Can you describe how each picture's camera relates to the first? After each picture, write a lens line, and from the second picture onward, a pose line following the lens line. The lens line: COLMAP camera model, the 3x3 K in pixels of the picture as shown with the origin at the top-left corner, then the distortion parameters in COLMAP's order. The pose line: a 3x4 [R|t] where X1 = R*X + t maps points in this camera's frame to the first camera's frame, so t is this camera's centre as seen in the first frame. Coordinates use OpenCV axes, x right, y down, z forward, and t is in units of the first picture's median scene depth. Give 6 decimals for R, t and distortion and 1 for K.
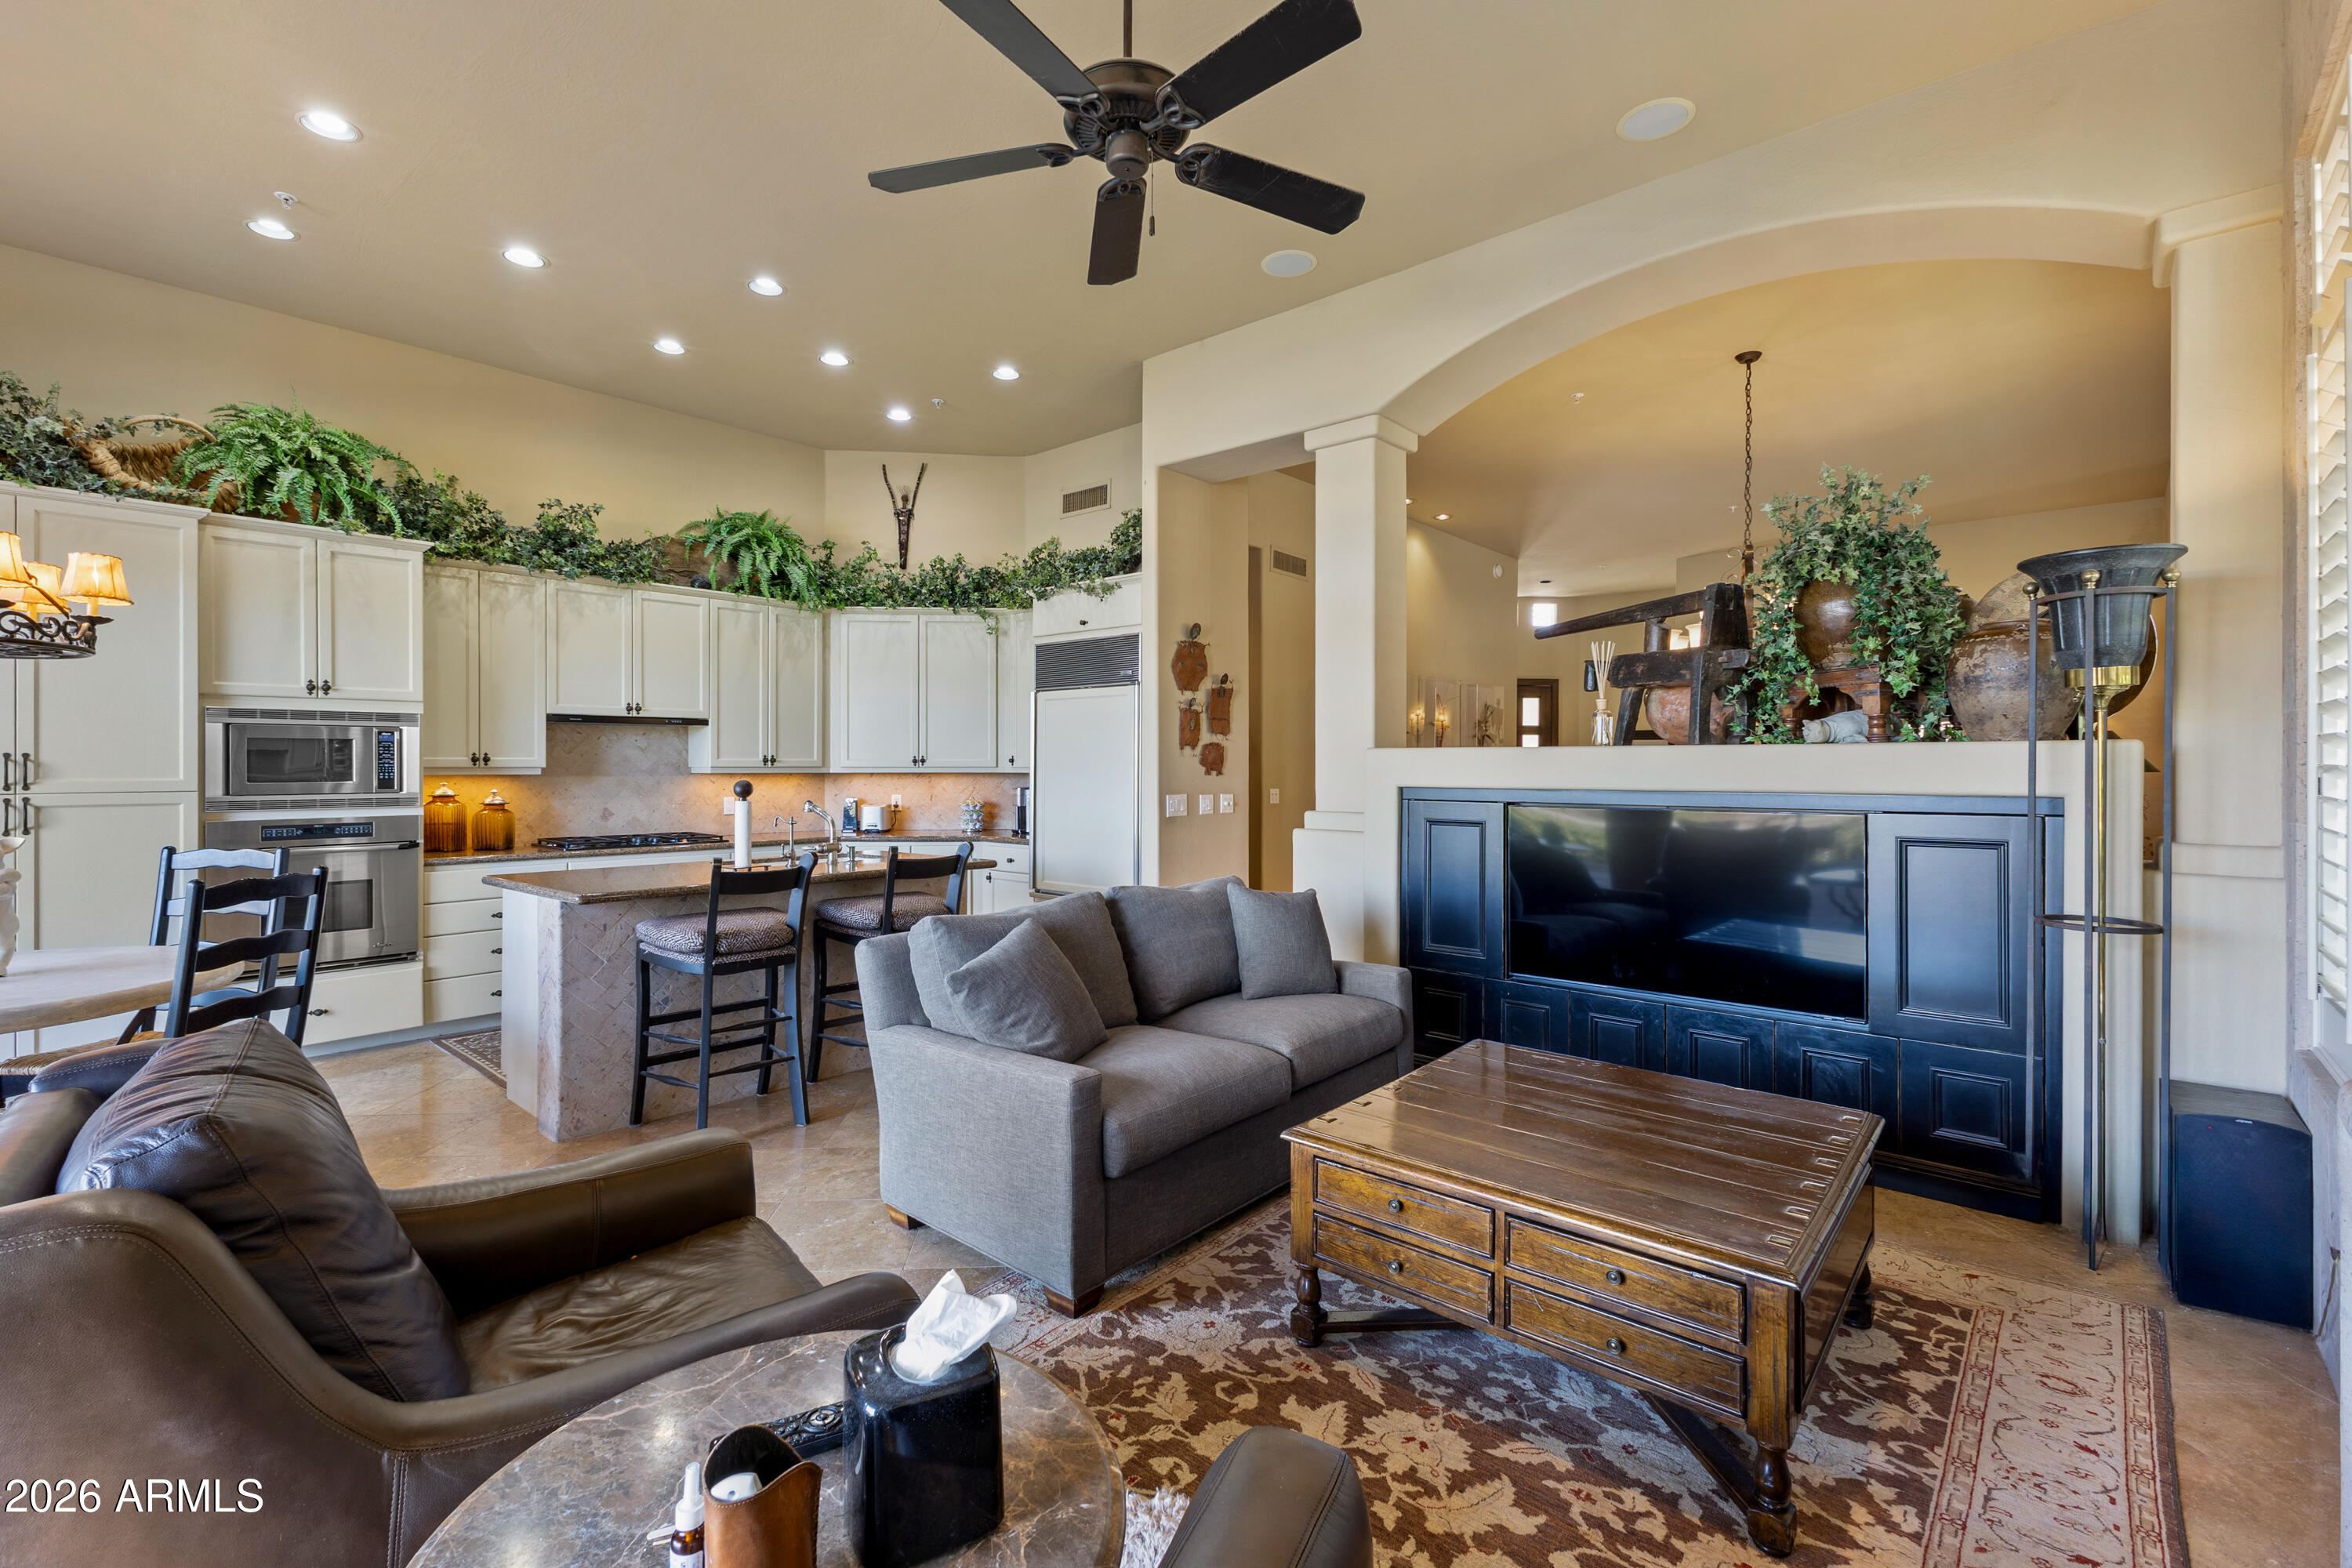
lens RADIAL K [[1025.1, 0, 1172.8], [0, 1025.1, 769.1], [0, 0, 1]] dist [0.004062, -0.000438]
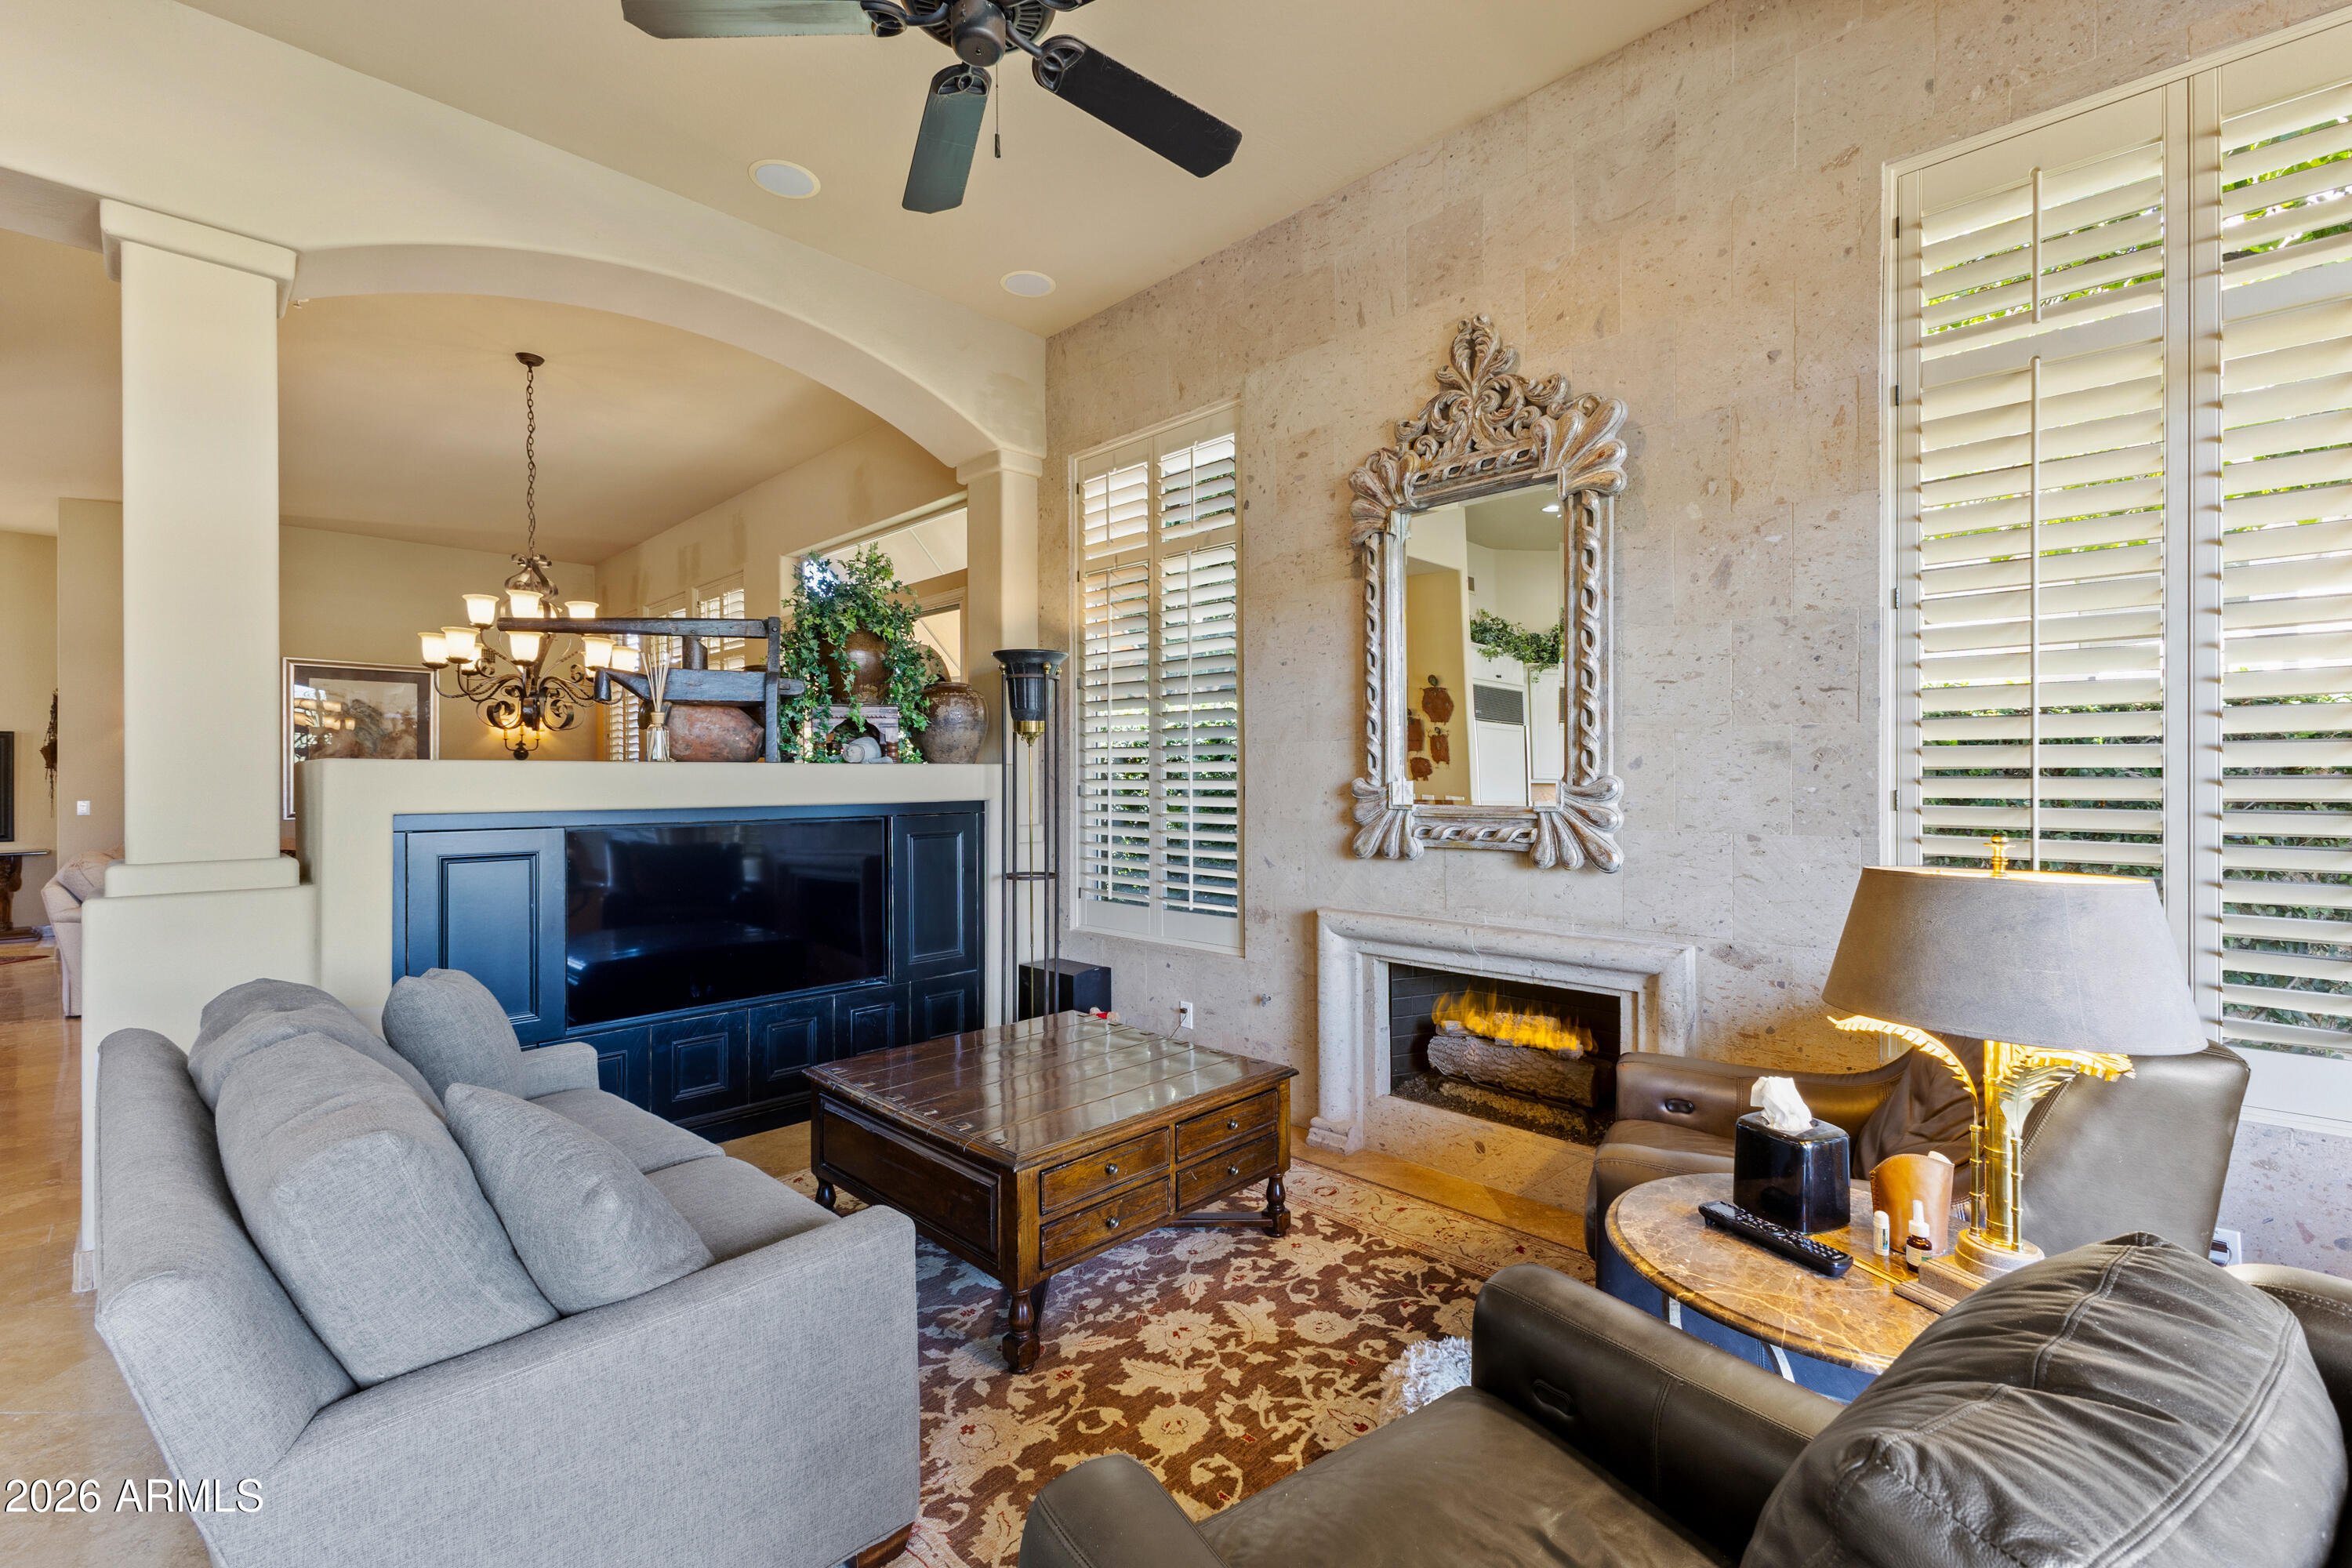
lens RADIAL K [[1003.3, 0, 1171.5], [0, 1003.3, 780.9], [0, 0, 1]] dist [0.001810, 0.000033]
pose [[0.059303, -0.006336, 0.998220, -0.363453], [0.008428, 0.999947, 0.005846, -0.004913], [-0.998204, 0.008066, 0.059353, 0.352305]]
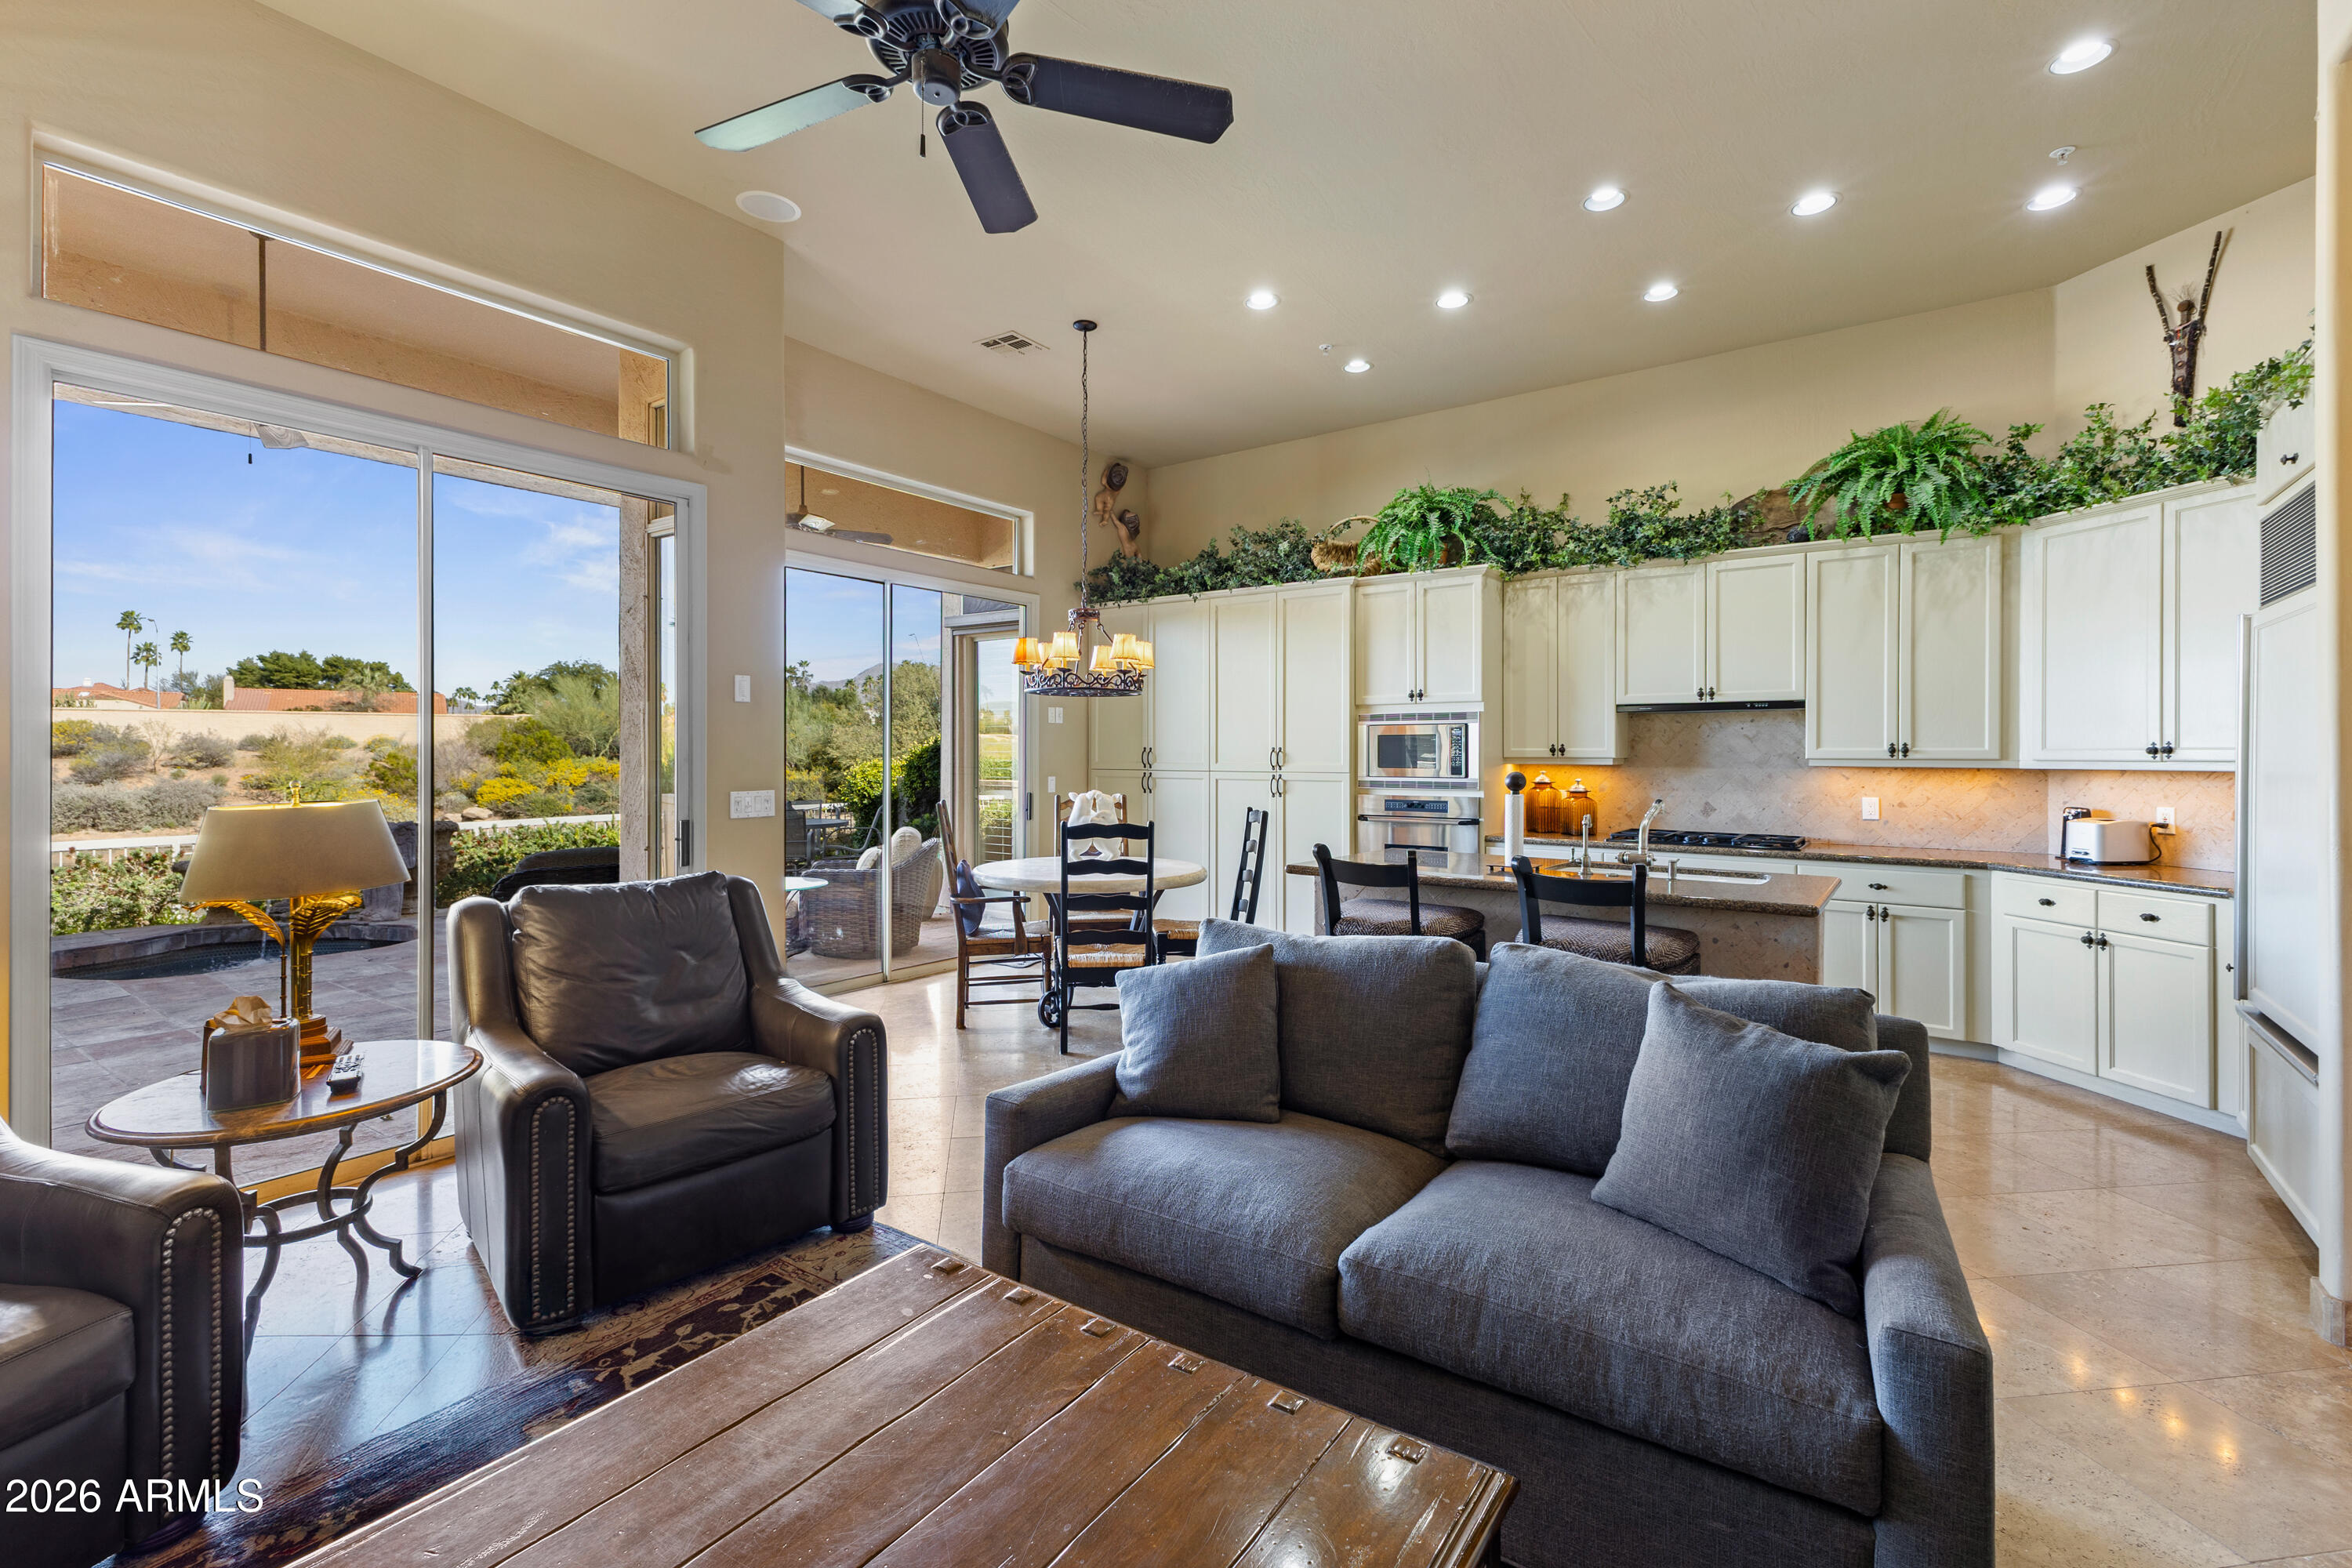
lens RADIAL K [[1047.9, 0, 1168.2], [0, 1047.9, 750.7], [0, 0, 1]] dist [0.012126, 0.000211]
pose [[0.096239, -0.003262, -0.995353, 0.394992], [-0.006524, 0.999971, -0.003908, -0.002088], [0.995337, 0.006870, 0.096215, 0.485966]]
